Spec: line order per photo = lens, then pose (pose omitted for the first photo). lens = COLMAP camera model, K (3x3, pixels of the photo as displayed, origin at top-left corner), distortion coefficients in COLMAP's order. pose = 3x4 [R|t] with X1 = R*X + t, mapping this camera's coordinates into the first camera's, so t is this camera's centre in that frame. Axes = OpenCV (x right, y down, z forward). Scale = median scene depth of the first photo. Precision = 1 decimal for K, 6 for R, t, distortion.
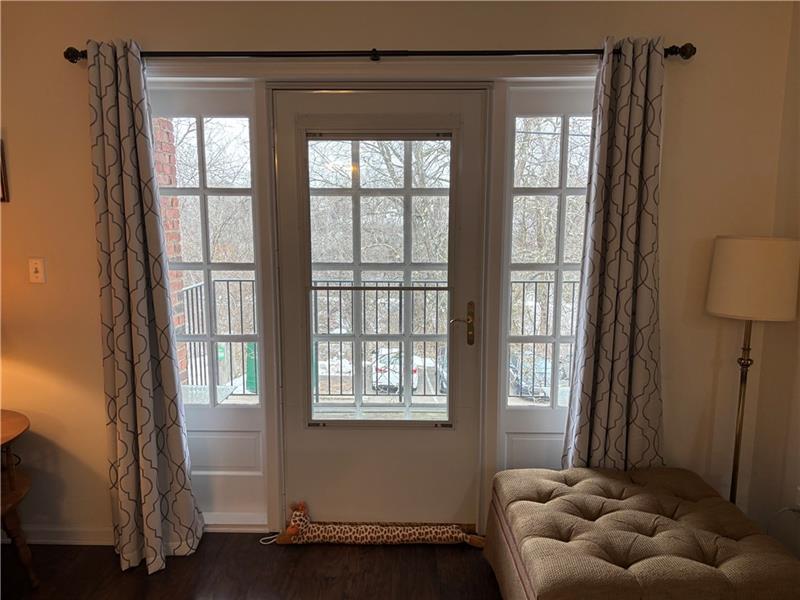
lens RADIAL K [[594.7, 0, 390.7], [0, 594.7, 302.7], [0, 0, 1]] dist [0.060434, -0.054461]
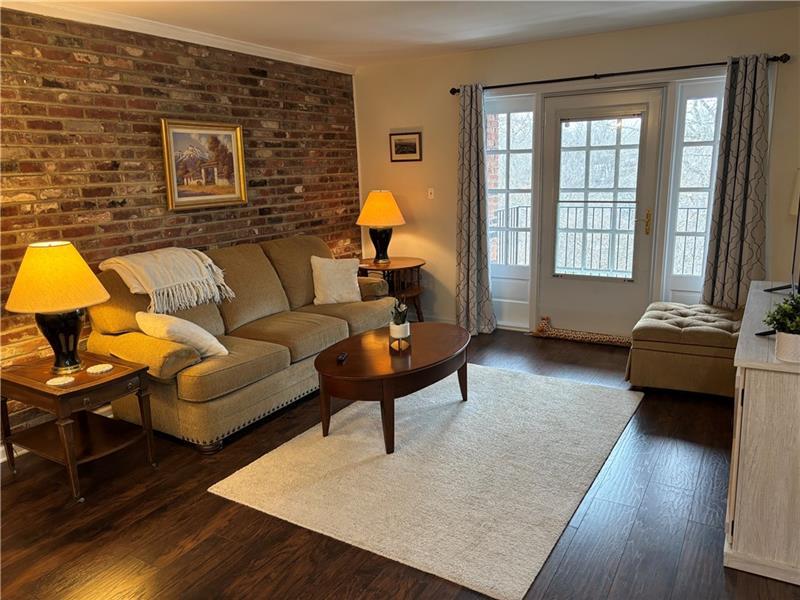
lens RADIAL K [[594.7, 0, 390.7], [0, 594.7, 302.7], [0, 0, 1]] dist [0.060434, -0.054461]
pose [[0.861322, 0.090905, -0.499861, 0.386271], [-0.048554, 0.994088, 0.097120, 0.135065], [0.505734, -0.059381, 0.860643, -0.920917]]
